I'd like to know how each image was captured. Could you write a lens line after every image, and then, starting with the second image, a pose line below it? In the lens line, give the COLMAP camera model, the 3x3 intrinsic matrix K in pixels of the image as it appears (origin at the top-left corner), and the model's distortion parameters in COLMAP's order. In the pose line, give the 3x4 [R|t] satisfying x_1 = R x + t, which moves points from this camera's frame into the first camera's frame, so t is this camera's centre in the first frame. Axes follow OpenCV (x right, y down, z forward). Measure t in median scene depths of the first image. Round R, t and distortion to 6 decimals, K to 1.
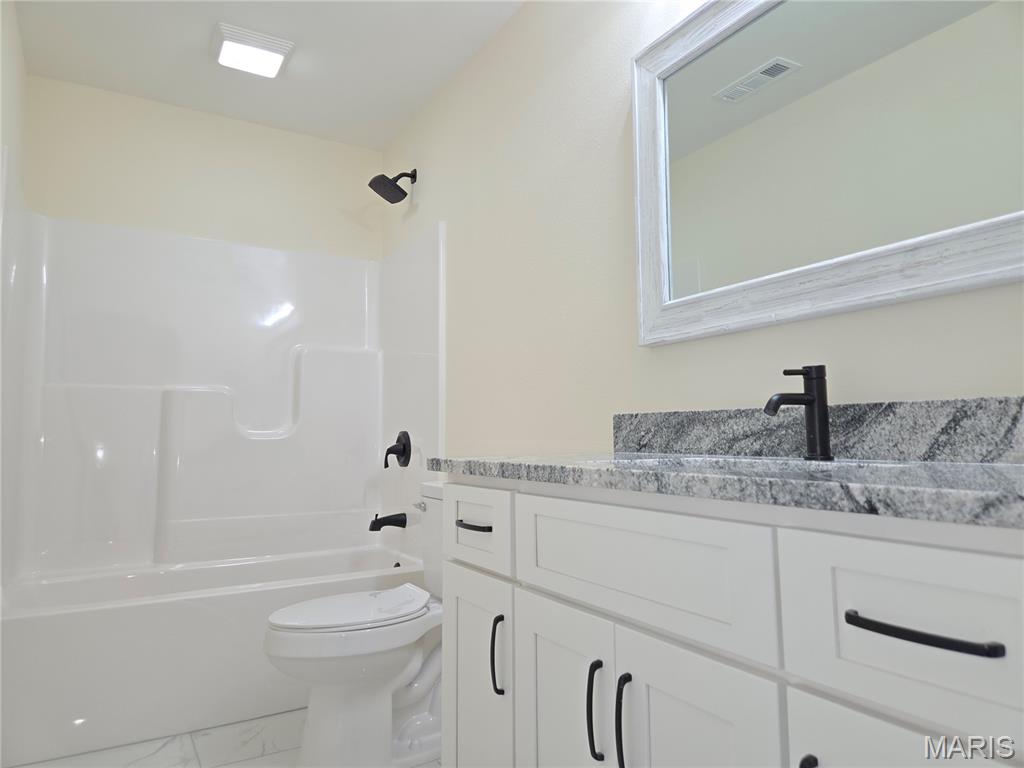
lens RADIAL K [[676.8, 0, 522.3], [0, 676.8, 380.6], [0, 0, 1]] dist [0.073795, -0.071578]
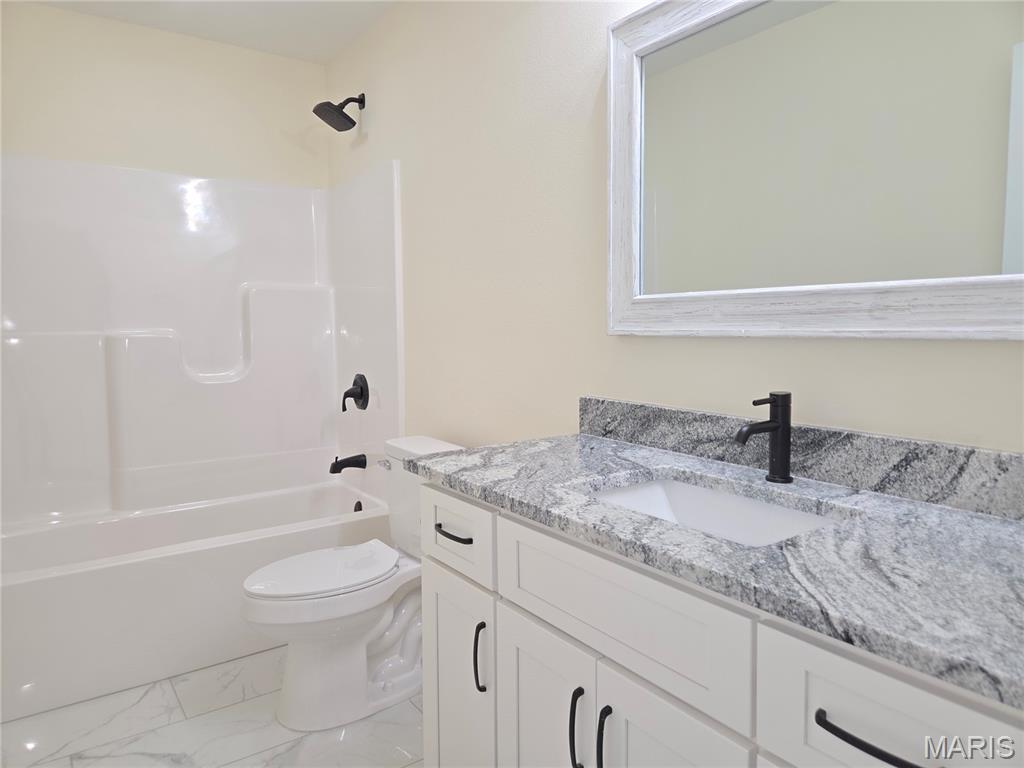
lens RADIAL K [[676.5, 0, 516.2], [0, 676.5, 378.1], [0, 0, 1]] dist [0.072307, -0.069299]
pose [[0.996936, -0.005248, 0.078042, -0.049792], [-0.007823, 0.986054, 0.166241, -0.176353], [-0.077826, -0.166342, 0.982992, 0.003300]]
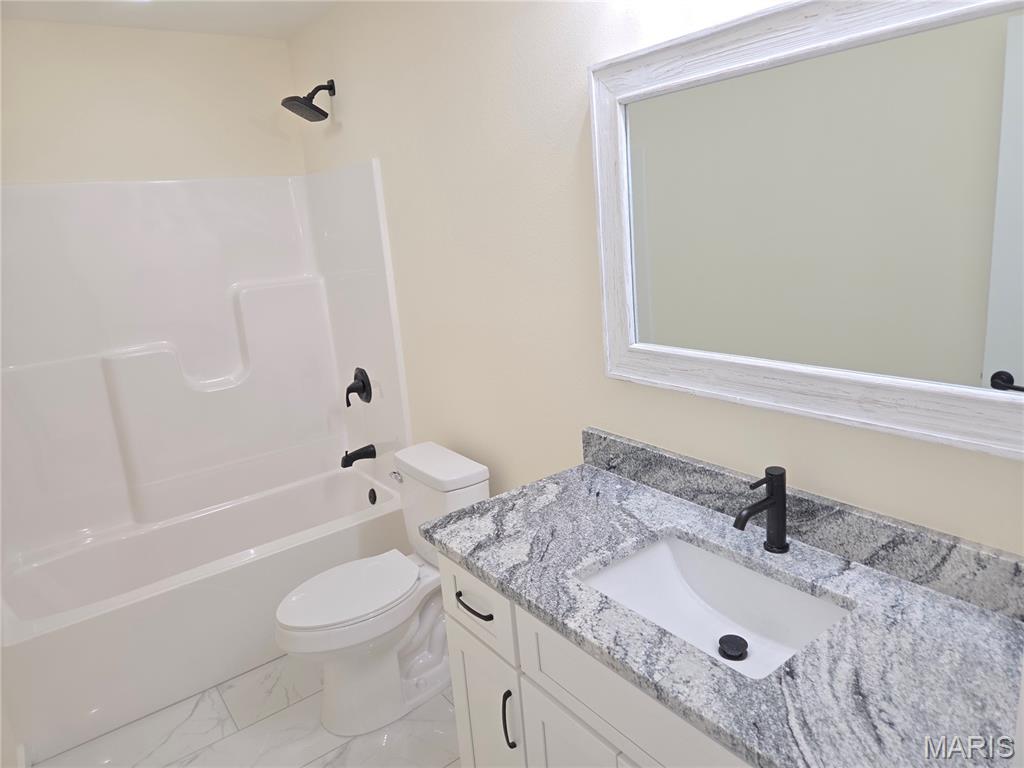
lens RADIAL K [[677.3, 0, 524.2], [0, 677.3, 368.2], [0, 0, 1]] dist [0.068741, -0.064271]
pose [[0.991910, -0.091379, 0.088119, -0.047522], [0.060316, 0.950041, 0.306243, -0.442468], [-0.111701, -0.298450, 0.947866, 0.041420]]
